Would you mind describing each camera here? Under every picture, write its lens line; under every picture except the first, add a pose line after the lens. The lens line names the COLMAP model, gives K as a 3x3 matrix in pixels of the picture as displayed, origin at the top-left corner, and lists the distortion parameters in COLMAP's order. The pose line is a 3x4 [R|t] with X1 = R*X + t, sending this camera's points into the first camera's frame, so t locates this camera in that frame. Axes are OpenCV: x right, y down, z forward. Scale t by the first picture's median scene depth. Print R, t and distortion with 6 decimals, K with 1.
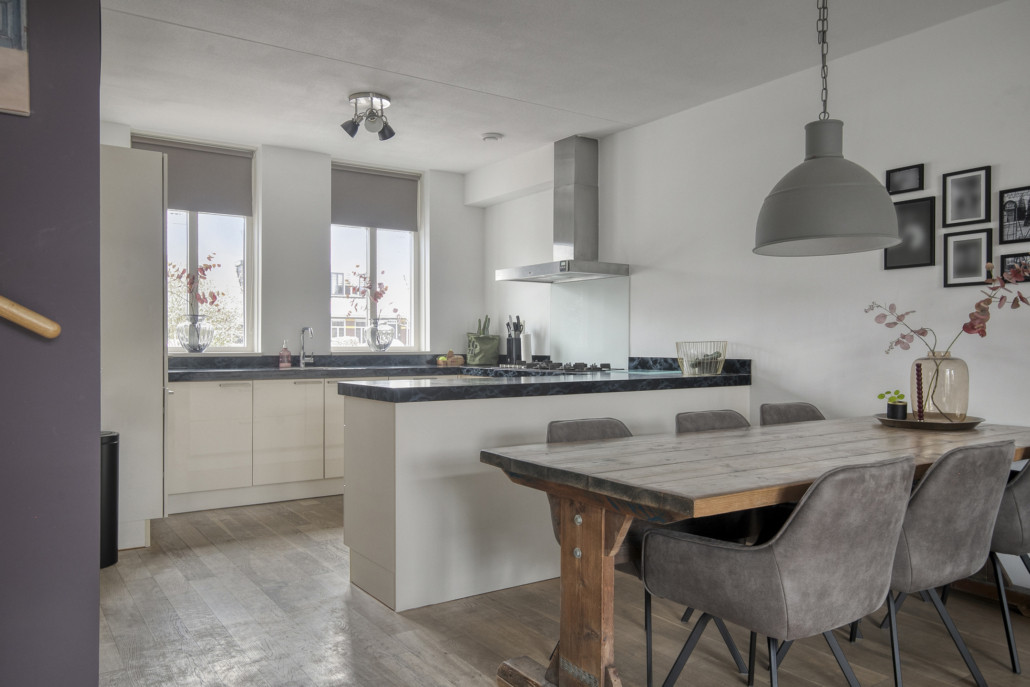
lens RADIAL K [[740.3, 0, 505.5], [0, 740.3, 347.9], [0, 0, 1]] dist [0.001599, 0.000873]
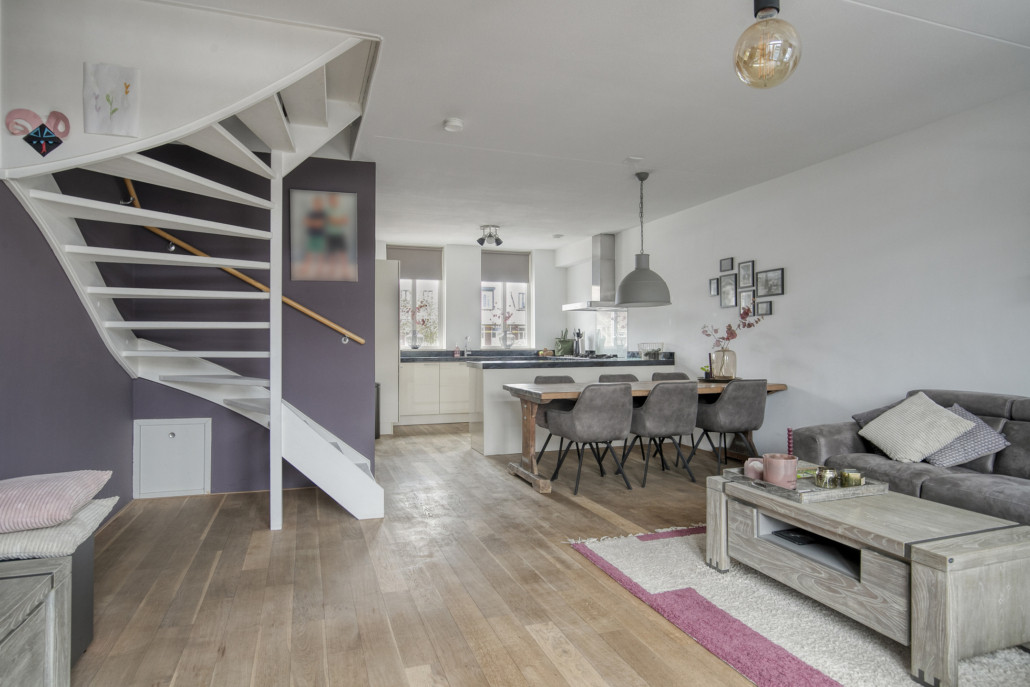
lens RADIAL K [[569.2, 0, 515.1], [0, 569.2, 339.7], [0, 0, 1]] dist [-0.005323, -0.001422]
pose [[0.969079, -0.004897, -0.246704, 0.225804], [0.002000, 0.999926, -0.011994, -0.000042], [0.246744, 0.011130, 0.969017, -0.430318]]
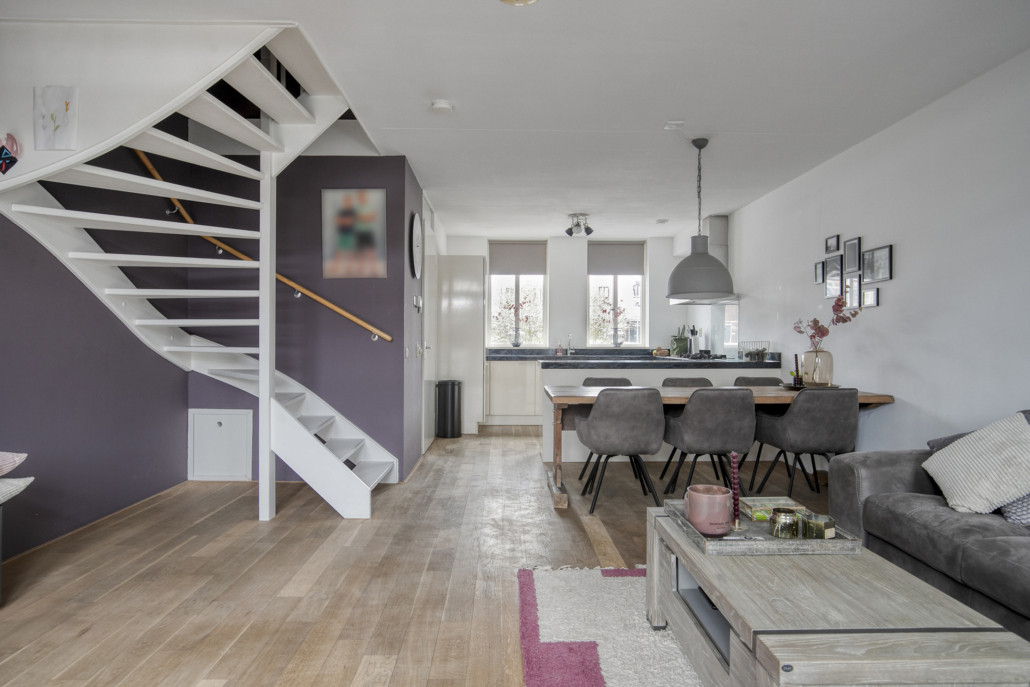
lens RADIAL K [[588.7, 0, 524.0], [0, 588.7, 342.6], [0, 0, 1]] dist [-0.003868, 0.001319]
pose [[0.847653, 0.001364, -0.530549, 0.412242], [-0.003893, 0.999986, -0.003648, 0.000405], [0.530536, 0.005157, 0.847646, -0.302274]]
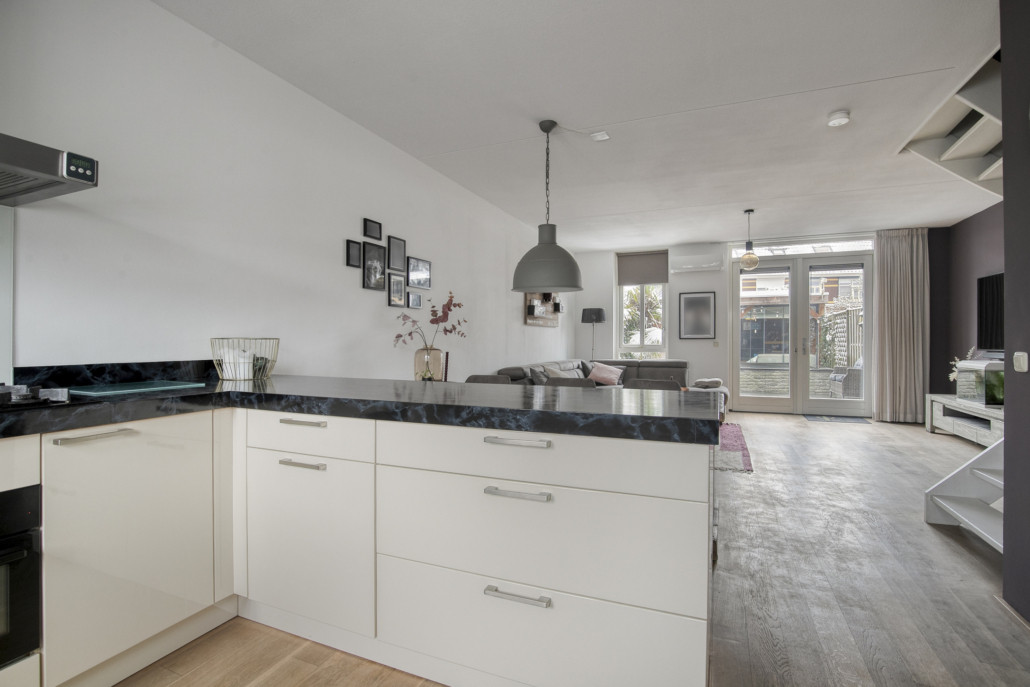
lens RADIAL K [[481.3, 0, 516.9], [0, 481.3, 346.3], [0, 0, 1]] dist [-0.029979, -0.000481]
pose [[-0.547087, -0.008462, 0.837033, -0.264522], [0.006278, 0.999879, 0.014211, -0.004298], [-0.837052, 0.013029, -0.546968, 0.812133]]
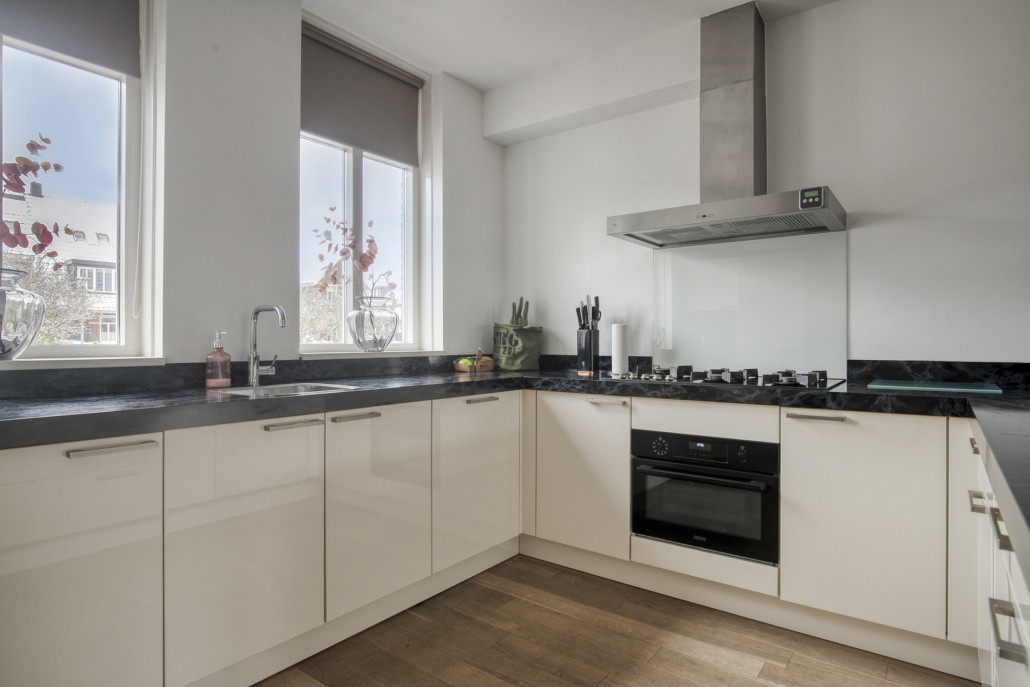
lens RADIAL K [[569.2, 0, 510.6], [0, 569.2, 339.7], [0, 0, 1]] dist [-0.005323, -0.001422]
pose [[0.947351, -0.000531, 0.320198, -0.235680], [0.002146, 0.999987, -0.004692, -0.002915], [-0.320191, 0.005132, 0.947339, 0.583034]]
